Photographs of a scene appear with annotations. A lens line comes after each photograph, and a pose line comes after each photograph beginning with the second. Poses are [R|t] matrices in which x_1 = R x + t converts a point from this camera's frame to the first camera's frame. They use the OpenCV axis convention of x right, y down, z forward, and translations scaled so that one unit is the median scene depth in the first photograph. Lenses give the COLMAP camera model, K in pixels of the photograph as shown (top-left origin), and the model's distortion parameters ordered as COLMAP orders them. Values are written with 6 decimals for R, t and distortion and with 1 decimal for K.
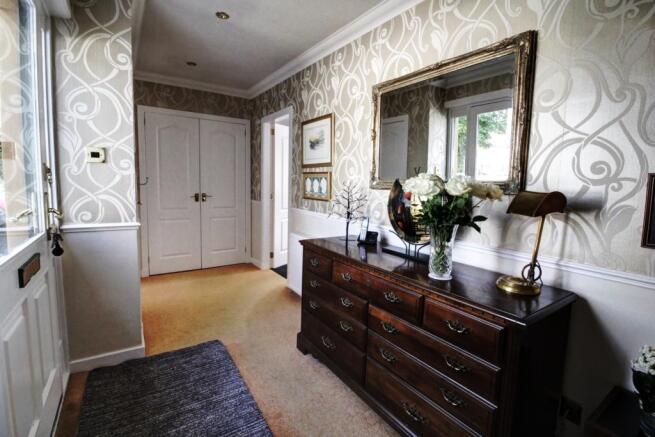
lens RADIAL K [[311.1, 0, 328.2], [0, 311.1, 212.0], [0, 0, 1]] dist [-0.004780, -0.001076]
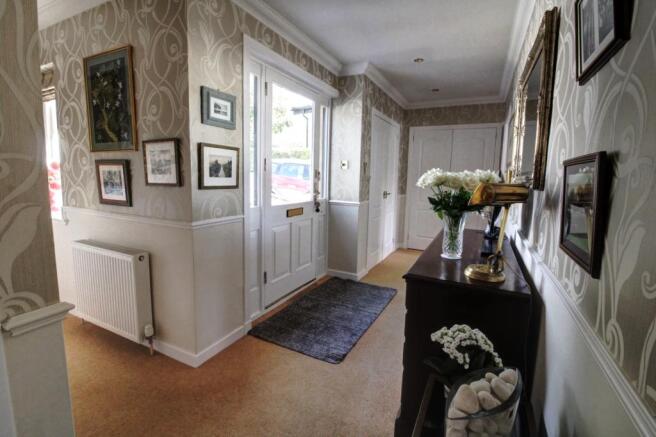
lens RADIAL K [[311.6, 0, 330.7], [0, 311.6, 214.5], [0, 0, 1]] dist [-0.004780, -0.001076]
pose [[0.485413, 0.096381, -0.868956, 0.840900], [-0.098345, 0.993616, 0.055271, 0.020660], [0.868736, 0.058628, 0.491793, 0.005677]]
